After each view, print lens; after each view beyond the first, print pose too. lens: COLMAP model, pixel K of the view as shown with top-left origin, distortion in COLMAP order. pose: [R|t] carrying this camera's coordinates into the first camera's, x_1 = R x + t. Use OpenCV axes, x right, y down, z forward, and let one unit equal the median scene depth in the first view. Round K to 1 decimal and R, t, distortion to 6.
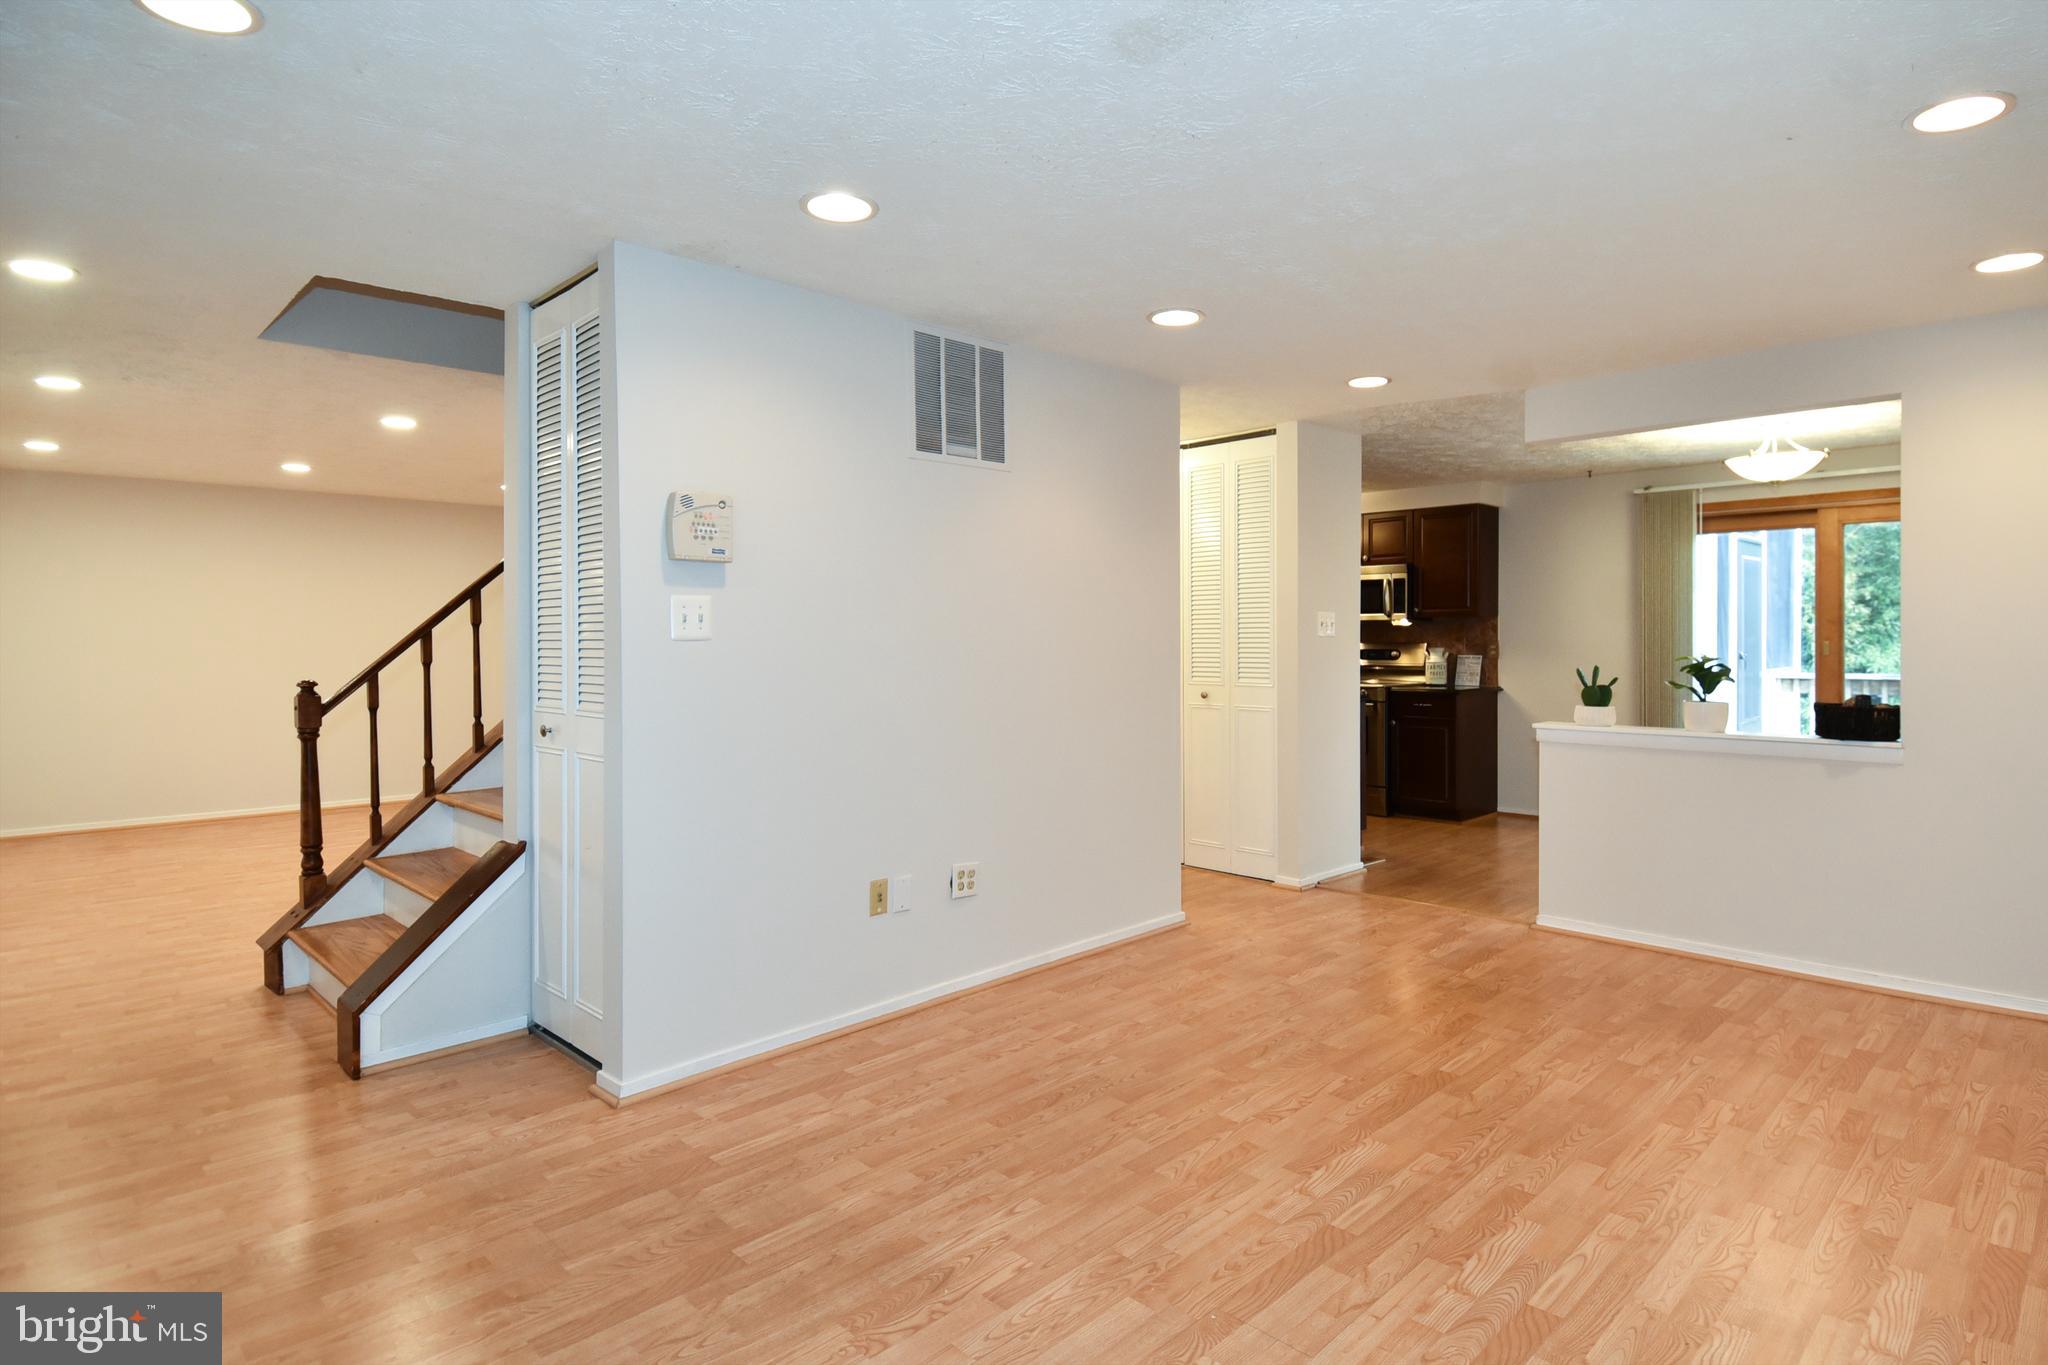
lens RADIAL K [[1093.0, 0, 1106.6], [0, 1093.0, 661.4], [0, 0, 1]] dist [0.060570, -0.064801]
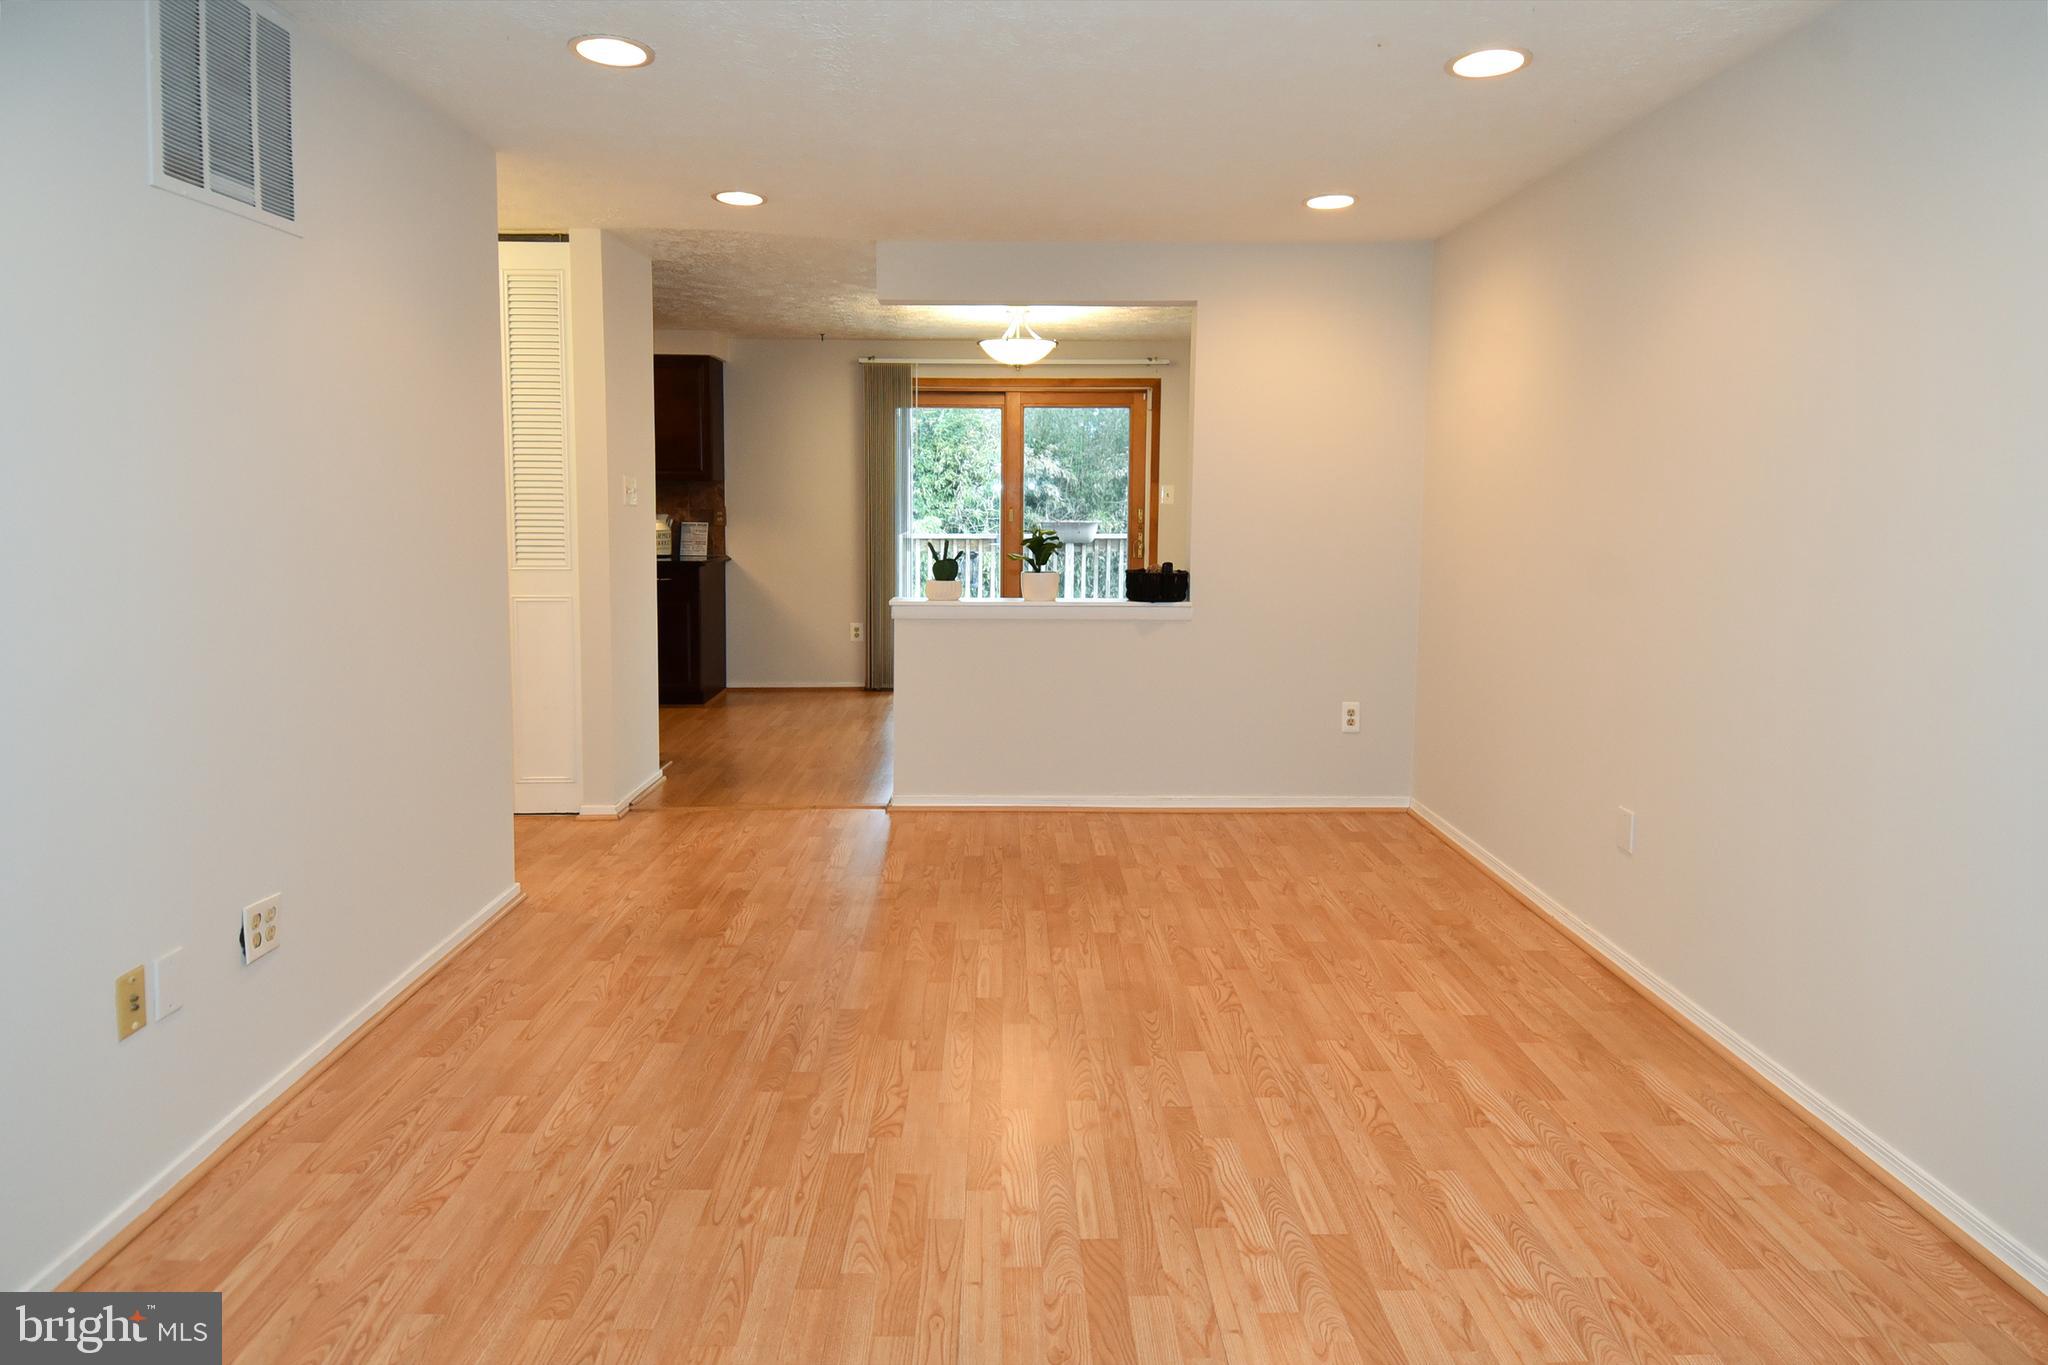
lens RADIAL K [[1074.6, 0, 1017.3], [0, 1074.6, 669.4], [0, 0, 1]] dist [0.046184, -0.042960]
pose [[0.719025, -0.108339, 0.686488, -0.262188], [0.010080, 0.989297, 0.145569, -0.034214], [-0.694911, -0.097748, 0.712421, 0.352334]]
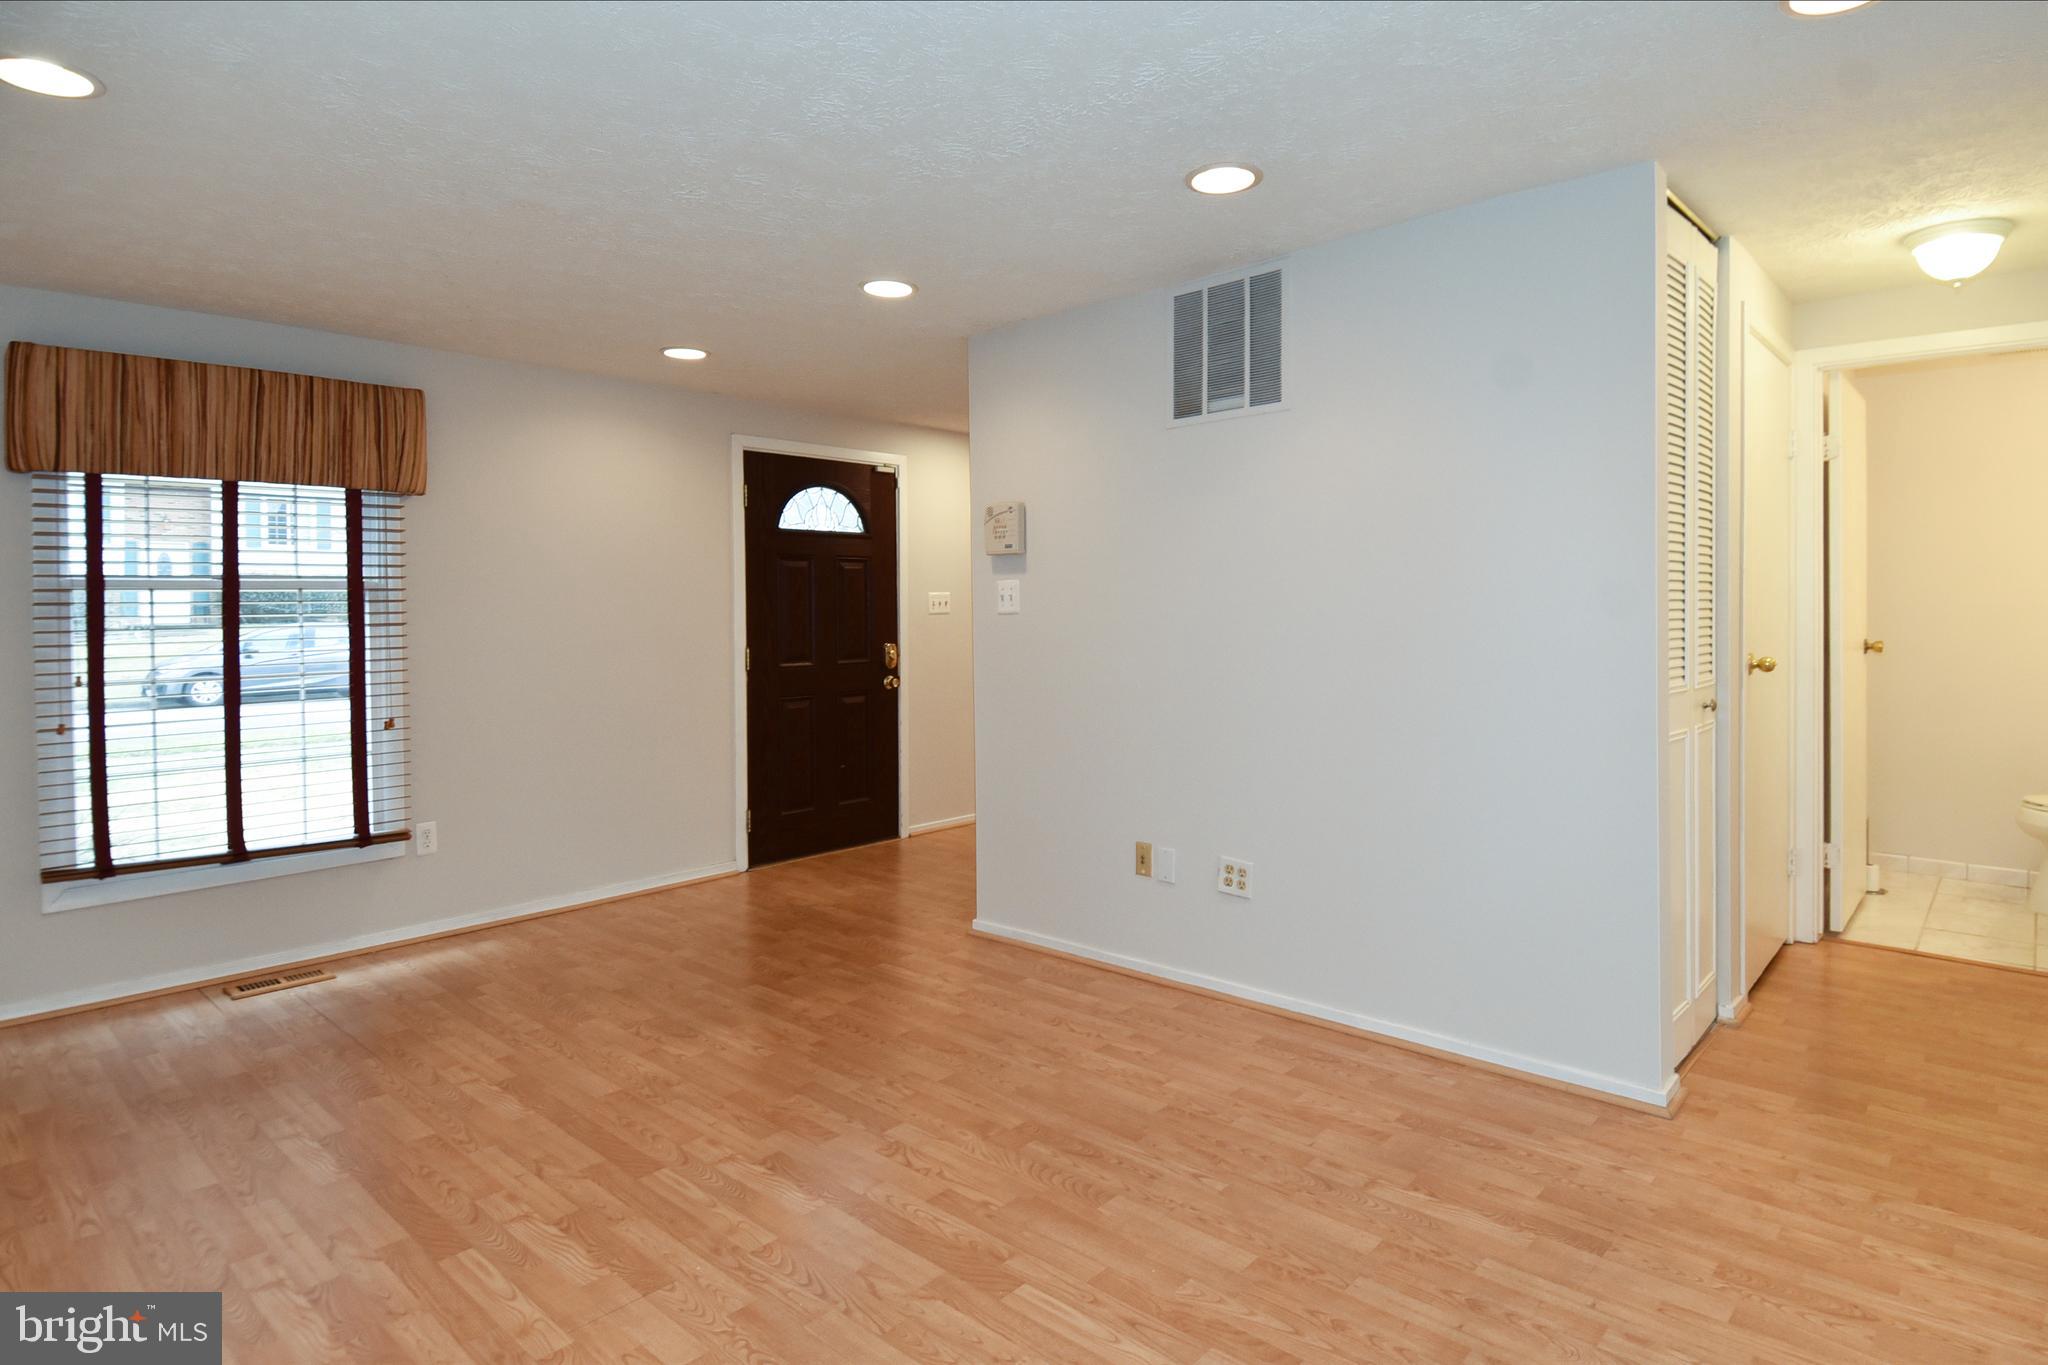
lens RADIAL K [[1108.3, 0, 1041.3], [0, 1108.3, 637.2], [0, 0, 1]] dist [0.043397, -0.048478]
pose [[0.015755, 0.027042, -0.999510, 0.928042], [-0.010019, 0.999588, 0.026886, -0.025744], [0.999826, 0.009590, 0.016020, 0.978524]]
